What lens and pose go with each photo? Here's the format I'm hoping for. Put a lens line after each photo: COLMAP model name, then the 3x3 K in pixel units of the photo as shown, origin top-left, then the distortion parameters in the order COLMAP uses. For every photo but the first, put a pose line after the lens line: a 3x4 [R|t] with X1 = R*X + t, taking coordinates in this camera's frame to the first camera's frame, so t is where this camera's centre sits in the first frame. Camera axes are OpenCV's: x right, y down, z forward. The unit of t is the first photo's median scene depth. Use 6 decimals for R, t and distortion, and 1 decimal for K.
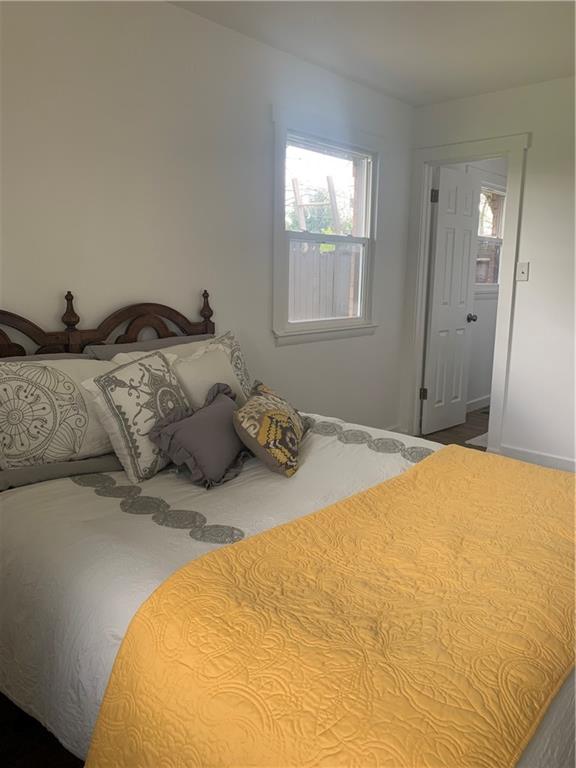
lens RADIAL K [[581.7, 0, 282.7], [0, 581.7, 366.6], [0, 0, 1]] dist [0.040492, -0.037470]
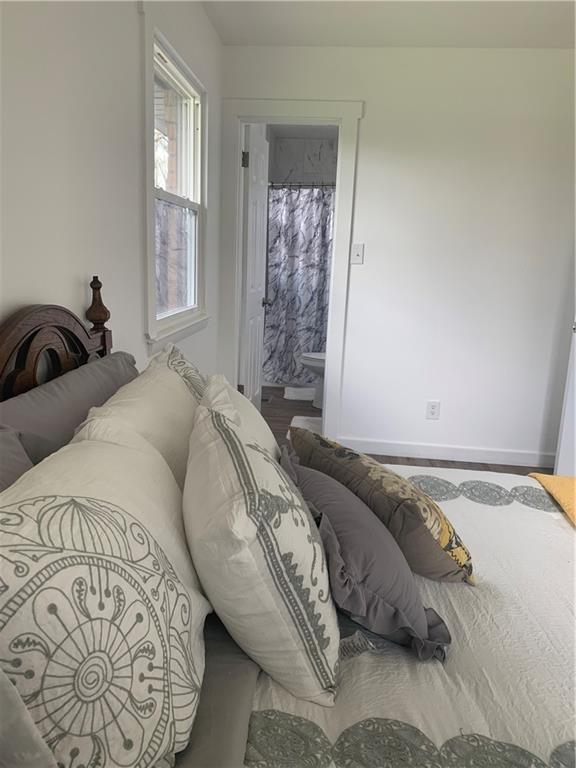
lens RADIAL K [[581.7, 0, 287.1], [0, 581.7, 382.5], [0, 0, 1]] dist [0.040492, -0.037470]
pose [[0.808673, -0.102472, 0.579264, -0.502059], [0.059753, 0.993927, 0.092408, -0.101852], [-0.585215, -0.040115, 0.809885, 0.605143]]
